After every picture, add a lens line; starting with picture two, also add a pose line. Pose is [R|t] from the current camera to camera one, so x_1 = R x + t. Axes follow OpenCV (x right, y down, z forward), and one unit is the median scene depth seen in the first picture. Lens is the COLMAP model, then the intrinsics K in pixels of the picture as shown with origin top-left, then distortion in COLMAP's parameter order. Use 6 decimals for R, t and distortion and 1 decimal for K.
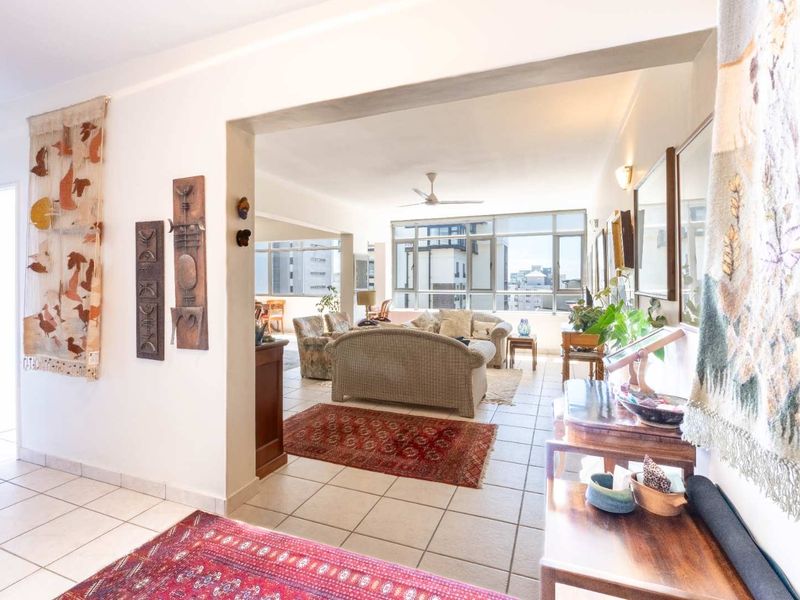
lens RADIAL K [[406.3, 0, 392.7], [0, 406.3, 286.0], [0, 0, 1]] dist [0.001568, 0.000262]
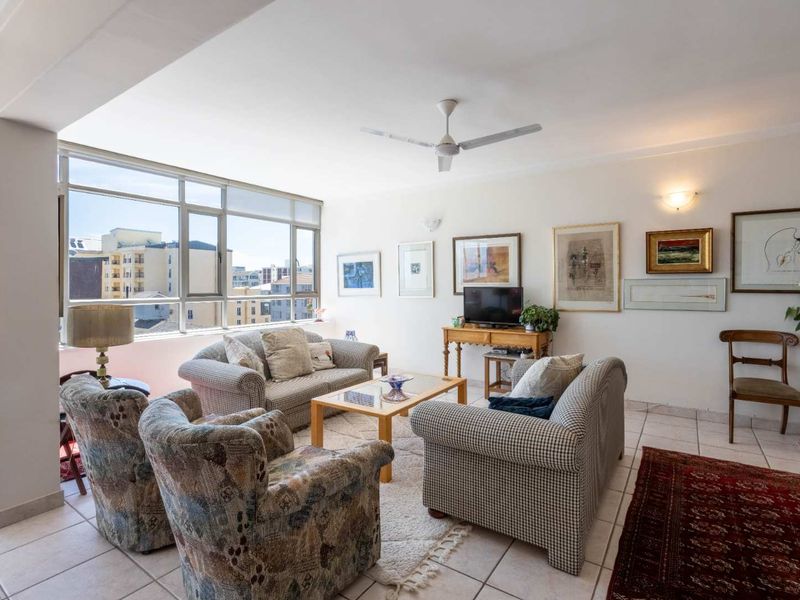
lens RADIAL K [[406.3, 0, 392.7], [0, 406.3, 286.0], [0, 0, 1]] dist [0.001568, 0.000262]
pose [[0.226827, 0.000072, 0.973935, -0.340936], [0.006477, 0.999978, -0.001582, -0.001807], [-0.973914, 0.006668, 0.226821, 0.634375]]
